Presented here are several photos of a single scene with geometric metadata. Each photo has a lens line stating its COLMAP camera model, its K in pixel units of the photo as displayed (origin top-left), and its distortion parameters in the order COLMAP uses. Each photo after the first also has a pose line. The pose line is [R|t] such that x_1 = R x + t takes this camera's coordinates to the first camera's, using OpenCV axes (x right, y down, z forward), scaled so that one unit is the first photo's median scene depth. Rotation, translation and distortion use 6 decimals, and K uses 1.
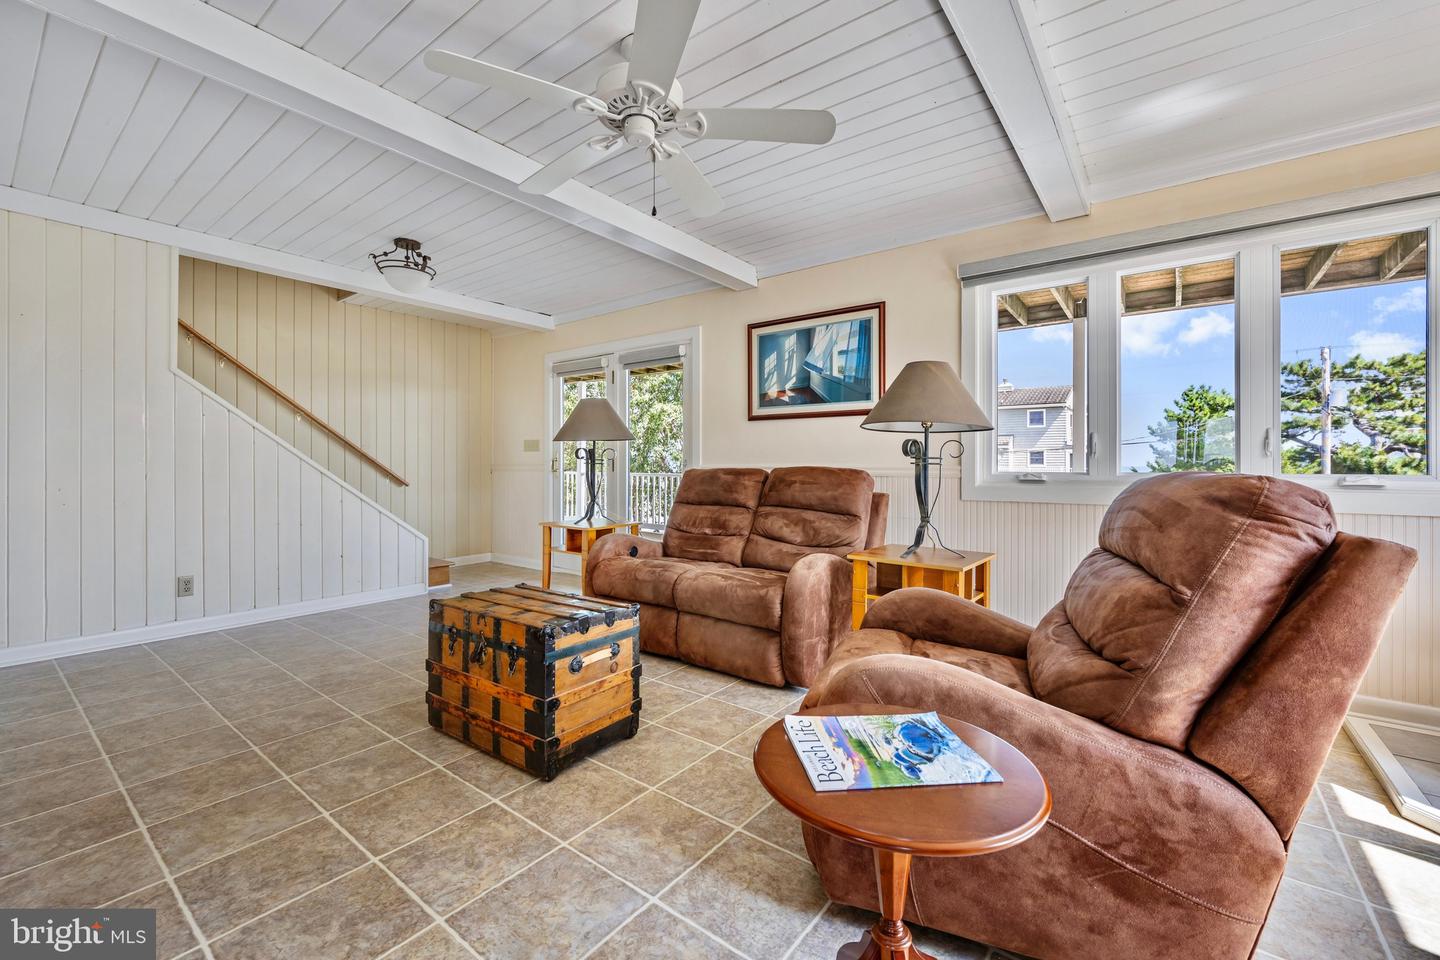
lens RADIAL K [[600.9, 0, 703.2], [0, 600.9, 460.6], [0, 0, 1]] dist [-0.001026, -0.001595]
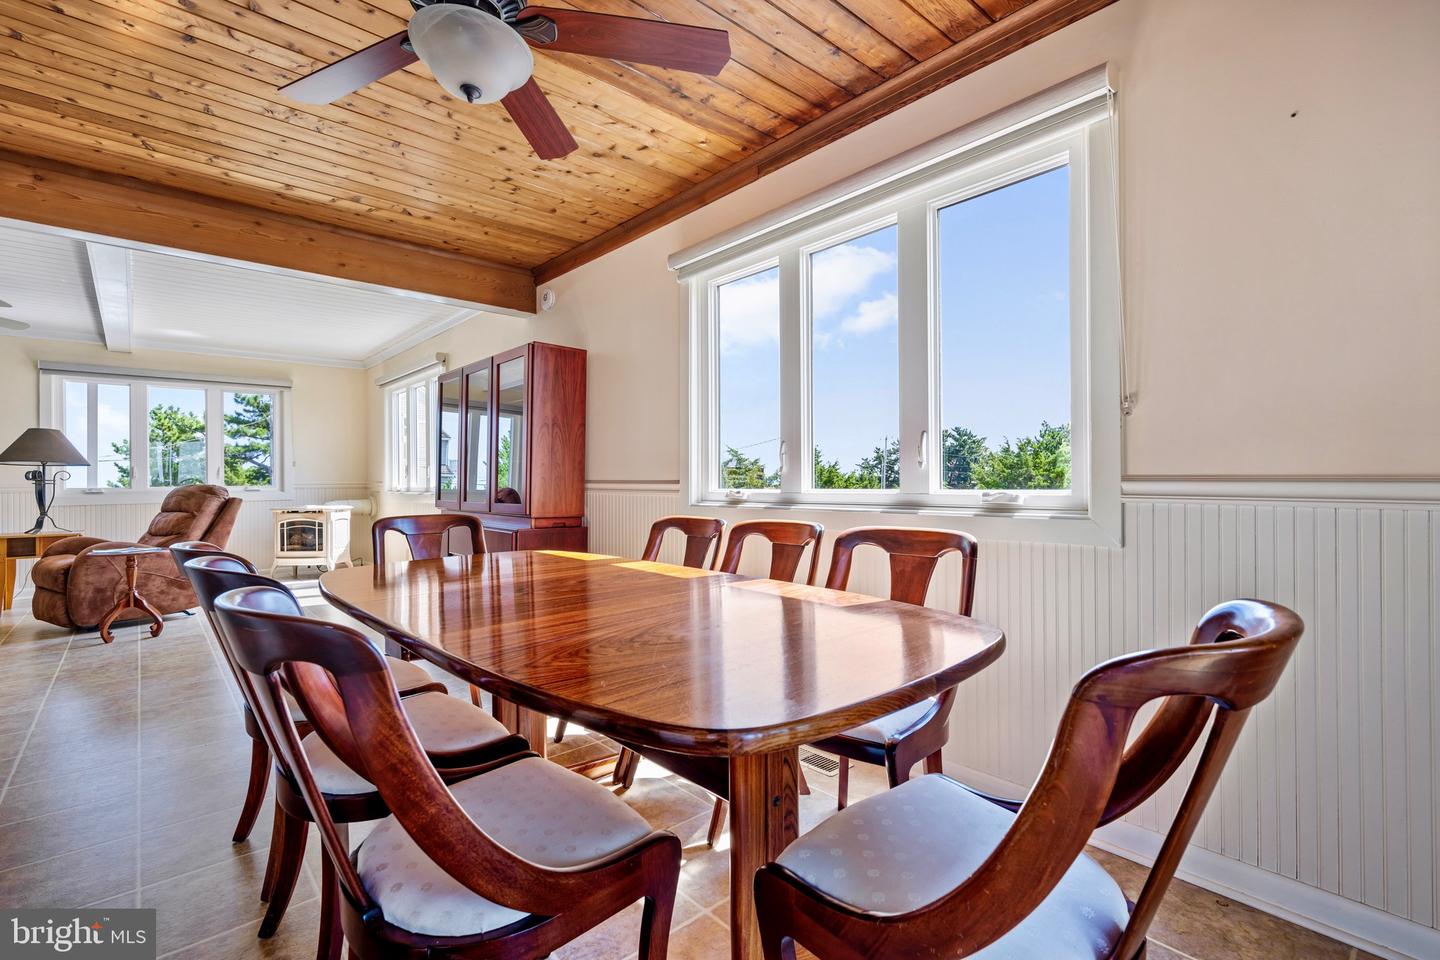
lens RADIAL K [[644.2, 0, 708.6], [0, 644.2, 473.9], [0, 0, 1]] dist [0.007084, 0.000065]
pose [[0.179492, 0.002415, 0.983756, -0.850959], [0.005837, 0.999977, -0.003520, -0.004212], [-0.983742, 0.006374, 0.179474, -0.946313]]
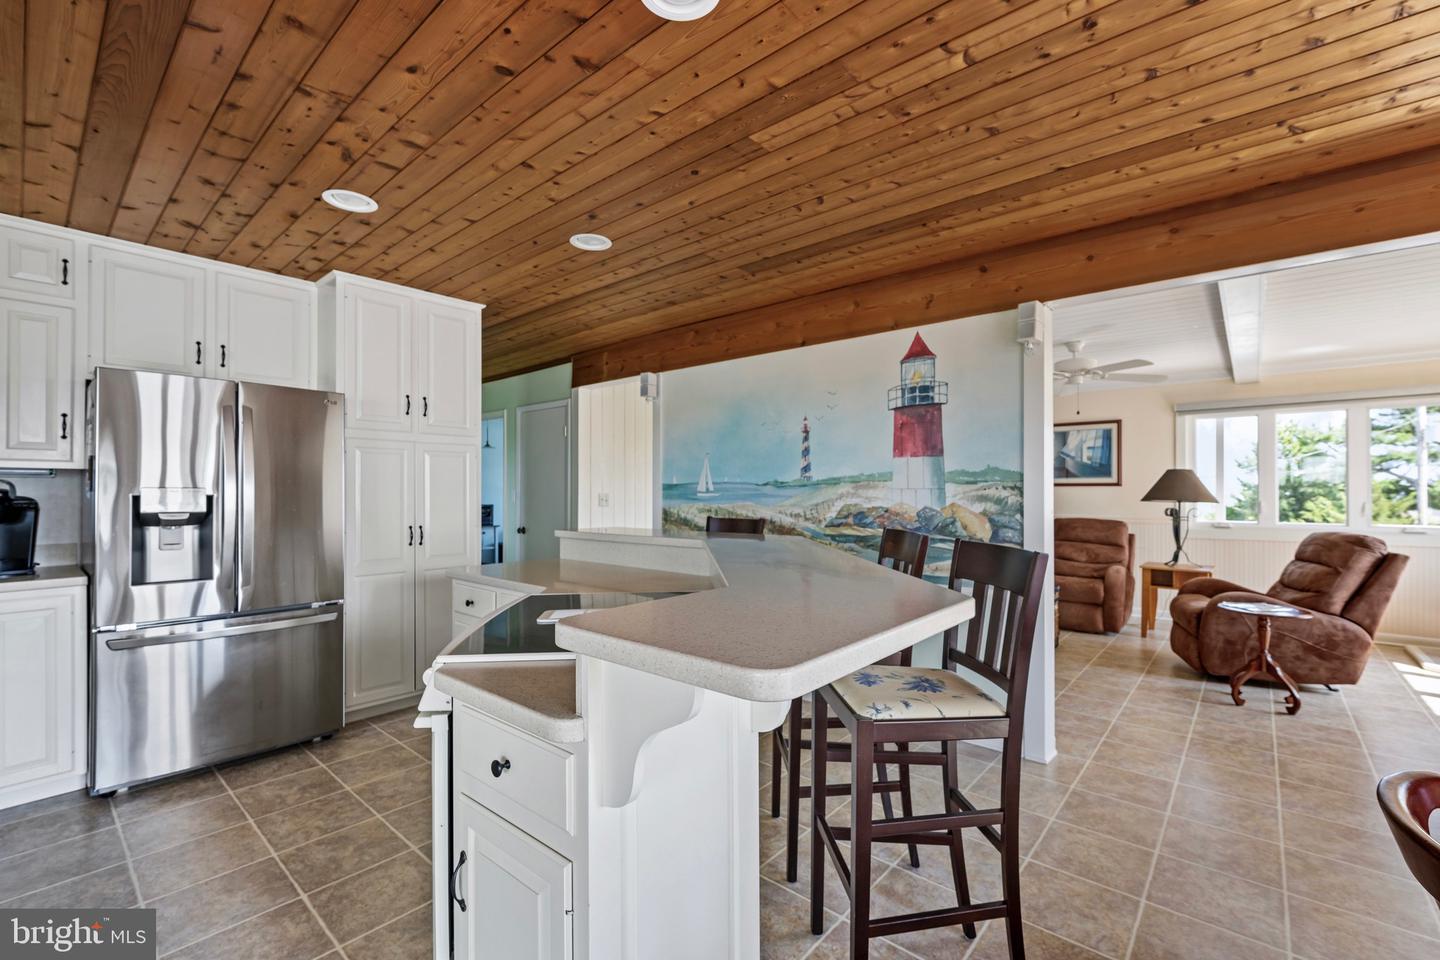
lens RADIAL K [[600.9, 0, 713.5], [0, 600.9, 489.1], [0, 0, 1]] dist [-0.001026, -0.001595]
pose [[0.997687, -0.001342, -0.067962, -0.717637], [0.001286, 0.999999, -0.000871, -0.067873], [0.067963, 0.000782, 0.997688, -0.751282]]
